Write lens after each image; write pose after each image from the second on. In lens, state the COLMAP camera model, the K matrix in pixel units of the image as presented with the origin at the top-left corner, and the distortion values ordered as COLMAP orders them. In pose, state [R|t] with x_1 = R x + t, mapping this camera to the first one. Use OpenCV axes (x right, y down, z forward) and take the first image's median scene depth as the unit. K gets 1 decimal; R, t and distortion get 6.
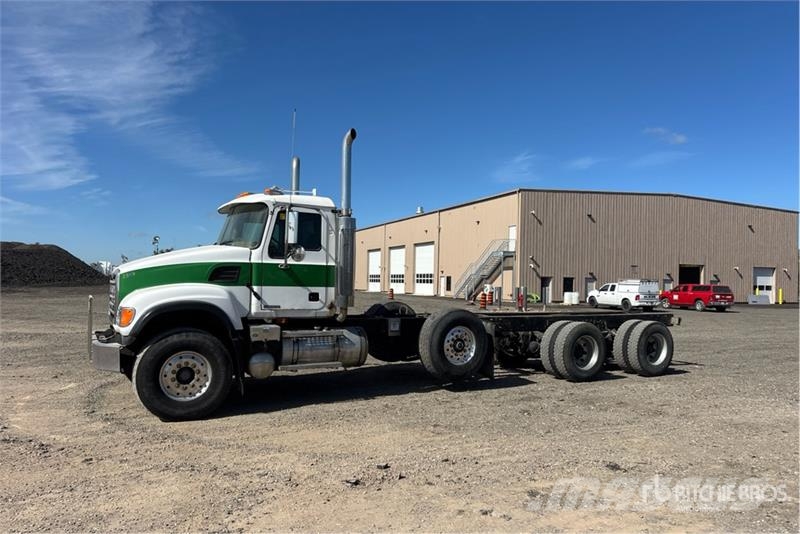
lens RADIAL K [[612.5, 0, 417.2], [0, 612.5, 277.1], [0, 0, 1]] dist [0.012448, -0.000939]
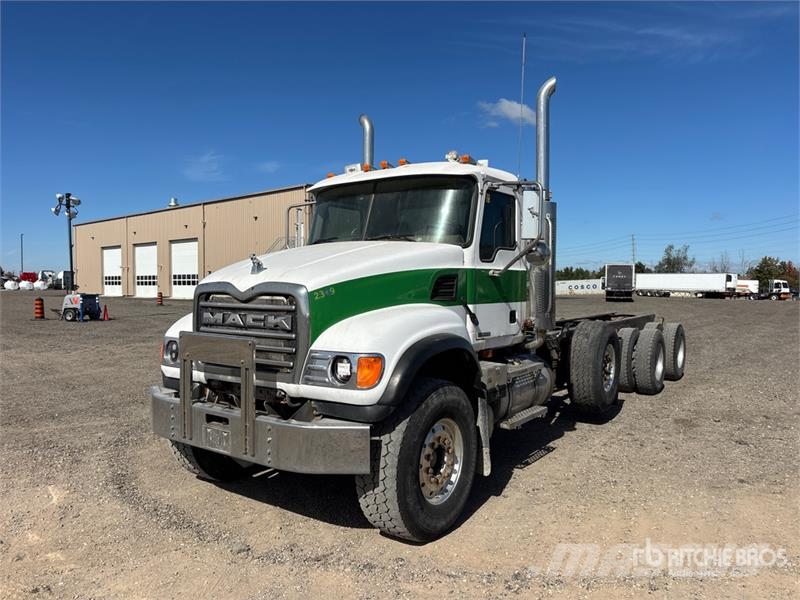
lens RADIAL K [[611.8, 0, 400.0], [0, 611.8, 300.0], [0, 0, 1]] dist [0.027559, -0.010619]
pose [[0.906924, -0.030663, 0.420178, -0.522367], [0.013731, 0.998969, 0.043265, -0.016379], [-0.421071, -0.033468, 0.906410, 0.384642]]
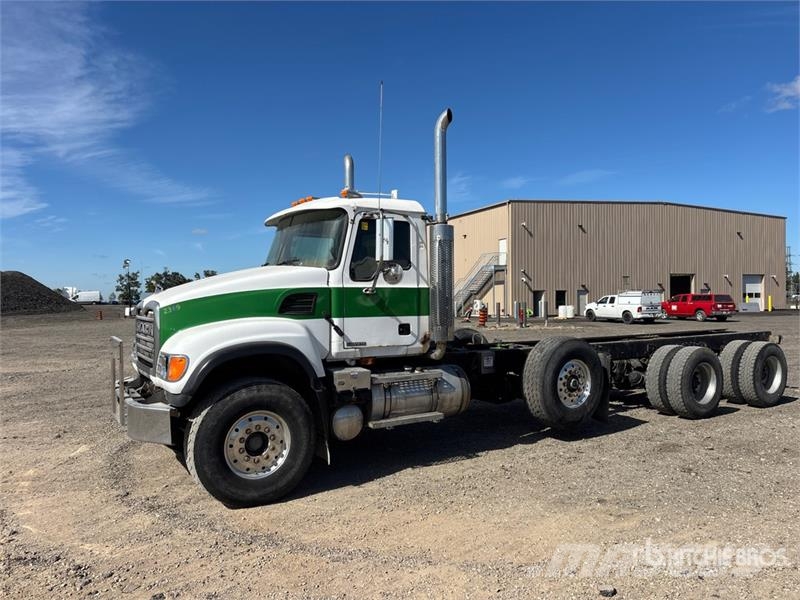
lens RADIAL K [[611.8, 0, 400.0], [0, 611.8, 300.0], [0, 0, 1]] dist [0.027559, -0.010619]
pose [[0.999297, -0.028469, 0.024400, -0.174391], [0.028206, 0.999541, 0.011031, -0.011980], [-0.024703, -0.010335, 0.999641, 0.208684]]
